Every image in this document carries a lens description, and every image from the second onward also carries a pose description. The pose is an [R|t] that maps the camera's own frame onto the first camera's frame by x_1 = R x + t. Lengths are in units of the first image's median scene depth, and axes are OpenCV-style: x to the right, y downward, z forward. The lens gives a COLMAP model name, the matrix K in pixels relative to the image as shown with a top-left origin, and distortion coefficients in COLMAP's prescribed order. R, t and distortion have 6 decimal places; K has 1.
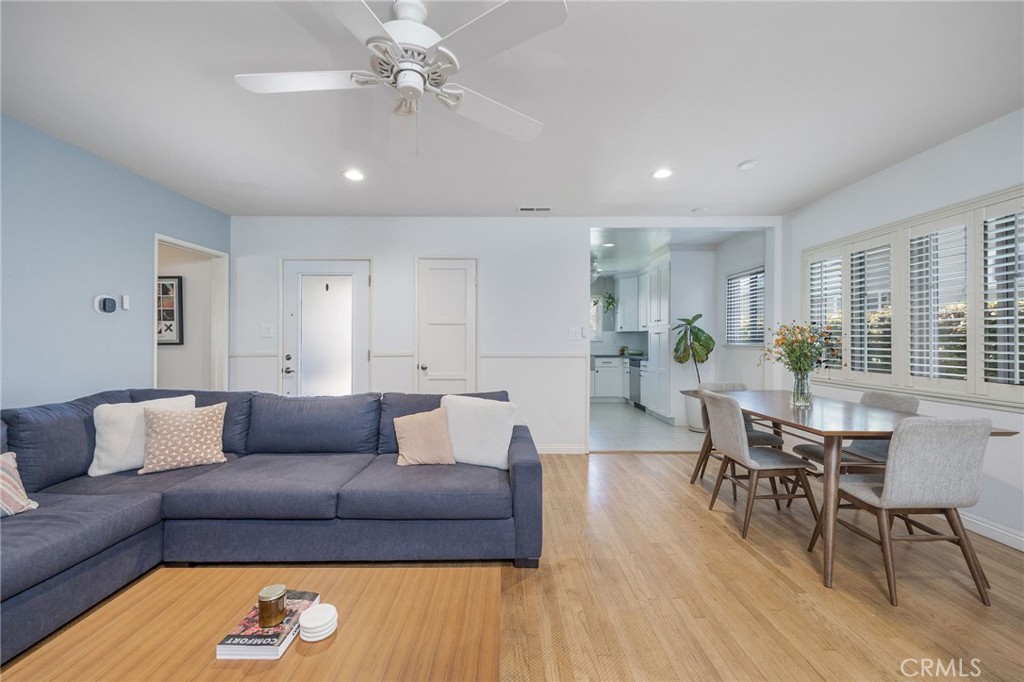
lens RADIAL K [[416.7, 0, 497.1], [0, 416.7, 340.7], [0, 0, 1]] dist [0.001632, 0.000238]
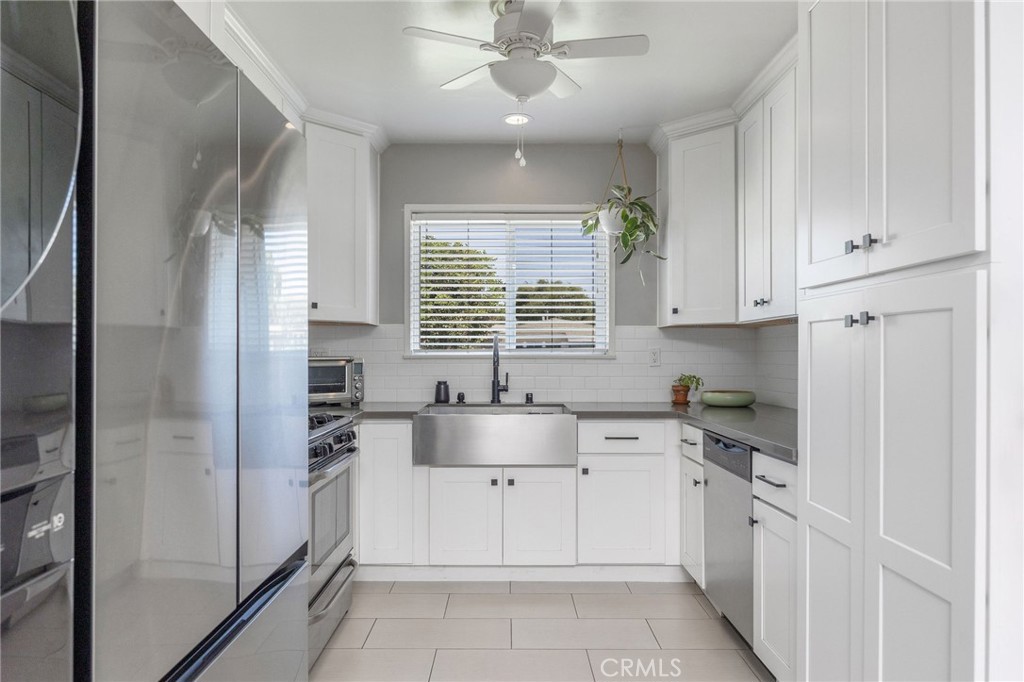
lens RADIAL K [[666.6, 0, 512.0], [0, 666.6, 341.0], [0, 0, 1]] dist [0.001357, -0.000107]
pose [[0.999817, 0.003160, 0.018846, 0.462016], [-0.002889, 0.999893, -0.014373, -0.010529], [-0.018889, 0.014315, 0.999719, 1.426876]]
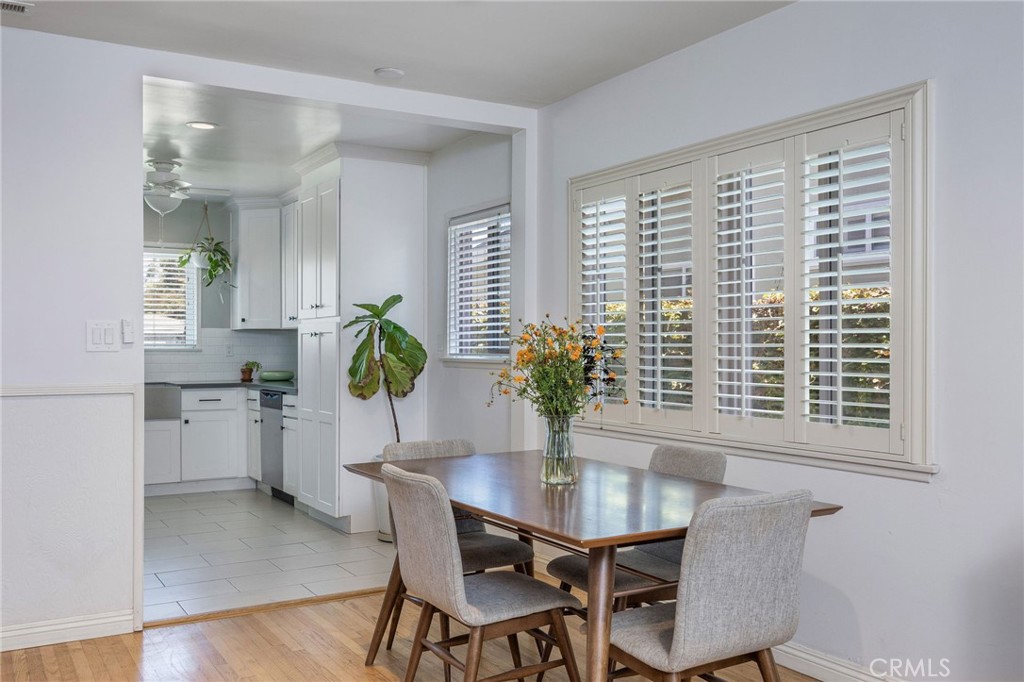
lens RADIAL K [[919.4, 0, 511.2], [0, 919.4, 354.0], [0, 0, 1]] dist [-0.003799, -0.007164]
pose [[0.852320, -0.003444, 0.523009, 0.080378], [-0.000906, 0.999967, 0.008061, -0.008713], [-0.523020, -0.007345, 0.852289, 0.065703]]
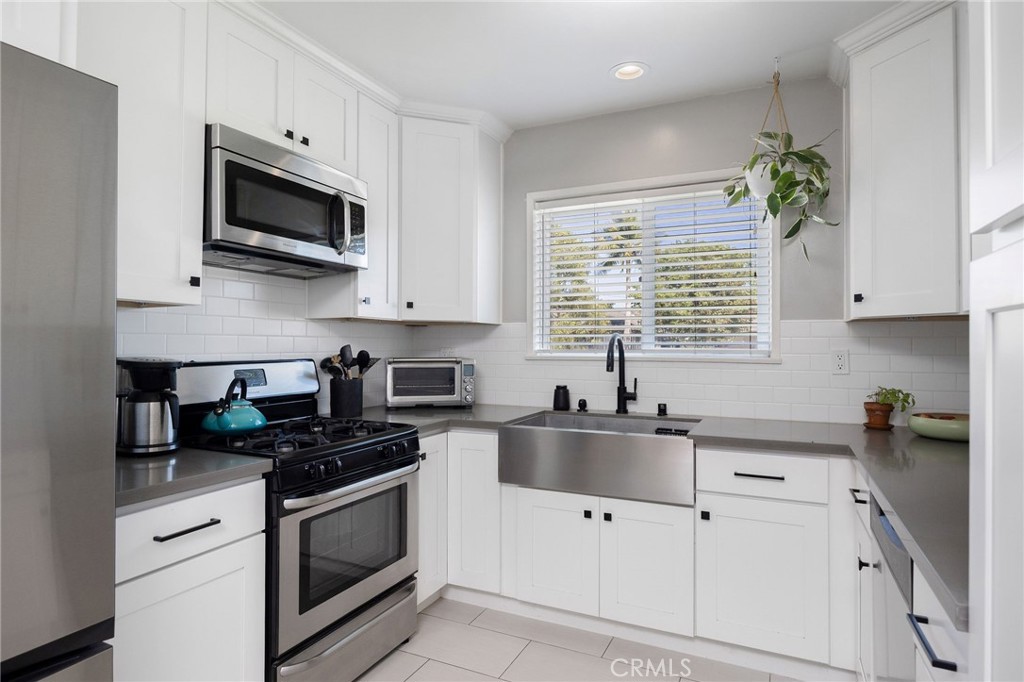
lens RADIAL K [[569.4, 0, 508.6], [0, 569.4, 334.6], [0, 0, 1]] dist [0.000034, 0.000295]
pose [[0.903768, -0.002127, -0.428017, 0.680827], [-0.002877, 0.999935, -0.011044, -0.027269], [0.428013, 0.011213, 0.903703, 1.772685]]
